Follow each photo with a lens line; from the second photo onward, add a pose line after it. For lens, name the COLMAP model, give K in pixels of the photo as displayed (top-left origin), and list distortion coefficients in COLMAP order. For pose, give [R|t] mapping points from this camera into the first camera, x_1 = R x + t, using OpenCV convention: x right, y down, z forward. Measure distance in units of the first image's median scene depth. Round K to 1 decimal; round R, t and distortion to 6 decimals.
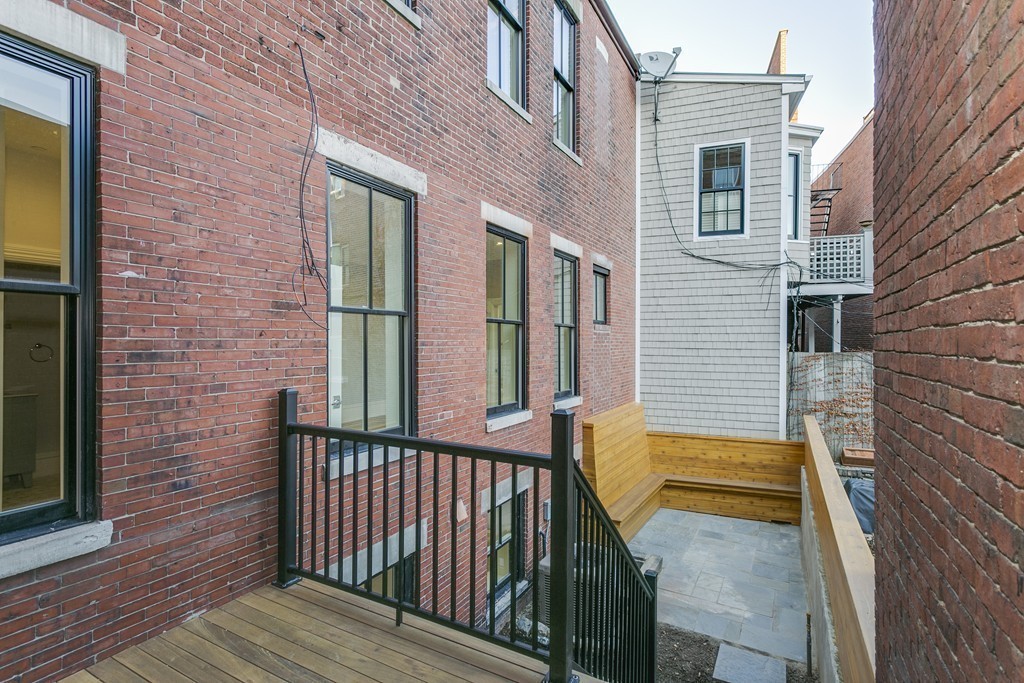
lens RADIAL K [[490.4, 0, 521.9], [0, 490.4, 343.1], [0, 0, 1]] dist [0.001136, 0.002783]
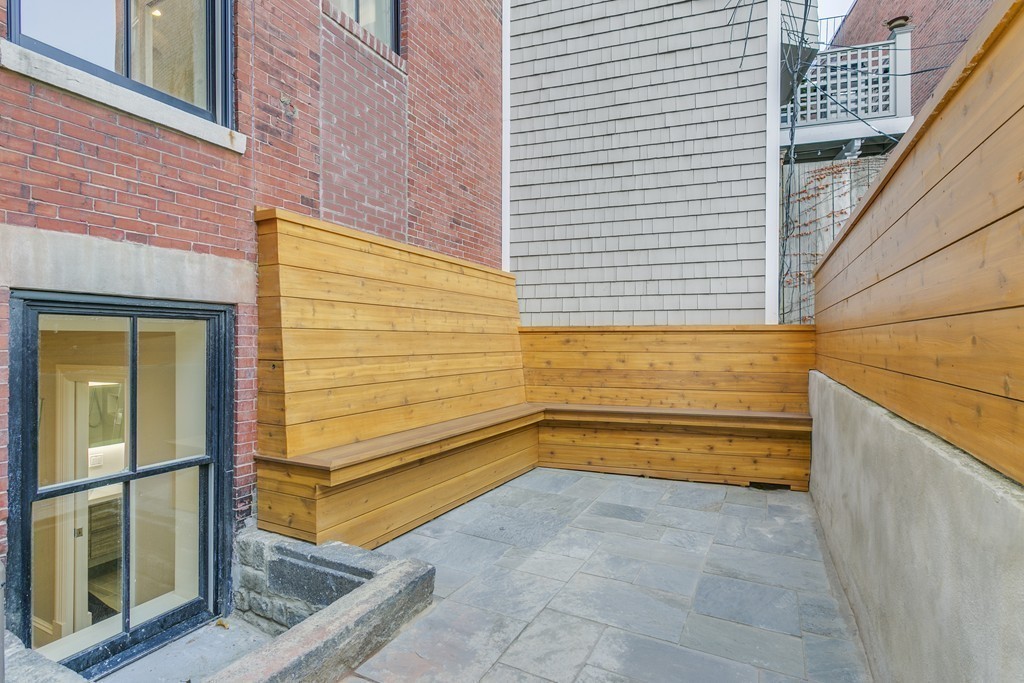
lens RADIAL K [[543.8, 0, 508.6], [0, 543.8, 330.8], [0, 0, 1]] dist [-0.002617, 0.005819]
pose [[0.998802, -0.004758, 0.048698, 0.225850], [0.004452, 0.999970, 0.006393, 0.191089], [-0.048727, -0.006168, 0.998793, 0.440021]]
